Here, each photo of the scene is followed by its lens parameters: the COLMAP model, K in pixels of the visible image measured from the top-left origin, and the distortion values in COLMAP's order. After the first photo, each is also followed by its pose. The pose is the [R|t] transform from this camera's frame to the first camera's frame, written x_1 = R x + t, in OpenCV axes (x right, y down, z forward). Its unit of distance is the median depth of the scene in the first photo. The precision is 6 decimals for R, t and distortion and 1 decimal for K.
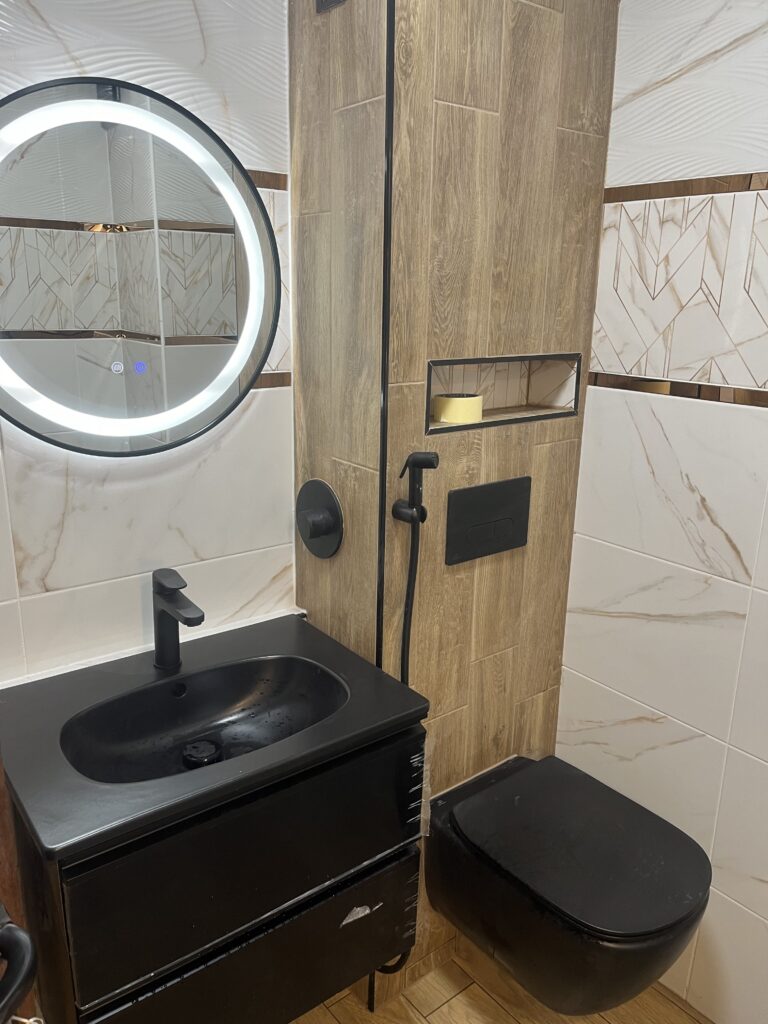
lens RADIAL K [[780.5, 0, 384.0], [0, 780.5, 512.0], [0, 0, 1]] dist [0.032822, -0.089528]
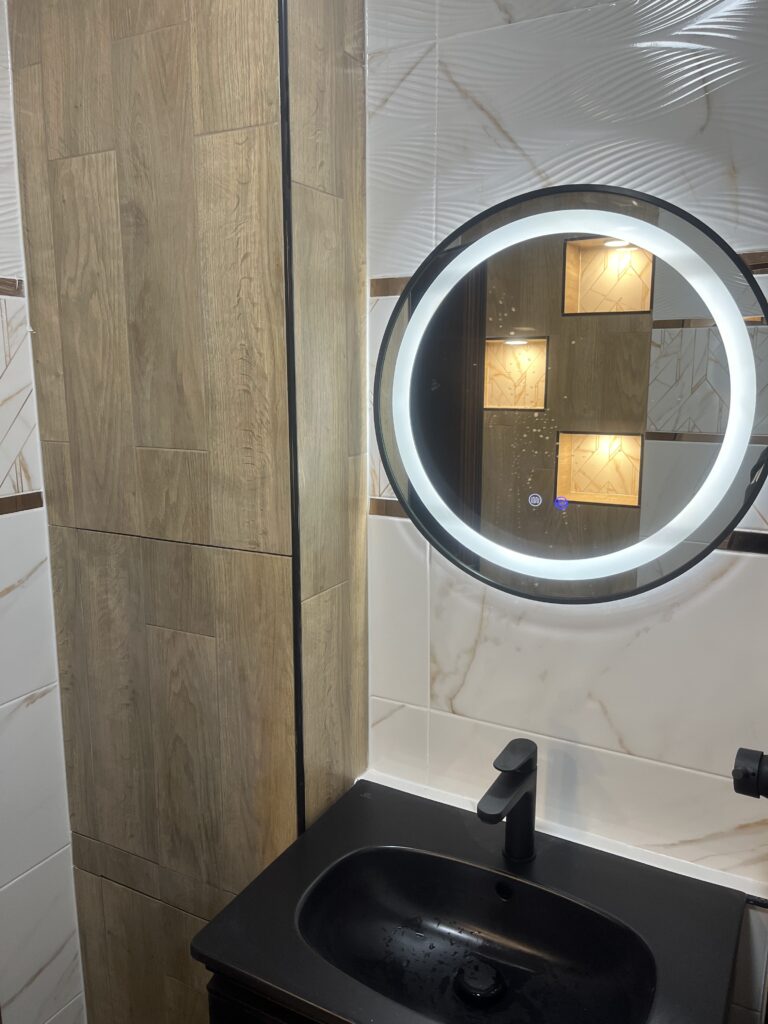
lens RADIAL K [[780.5, 0, 384.0], [0, 780.5, 512.0], [0, 0, 1]] dist [0.032822, -0.089528]
pose [[0.371458, 0.130595, -0.919219, 0.407251], [-0.245083, 0.968734, 0.038591, -0.160159], [0.895518, 0.210950, 0.391851, 0.493279]]
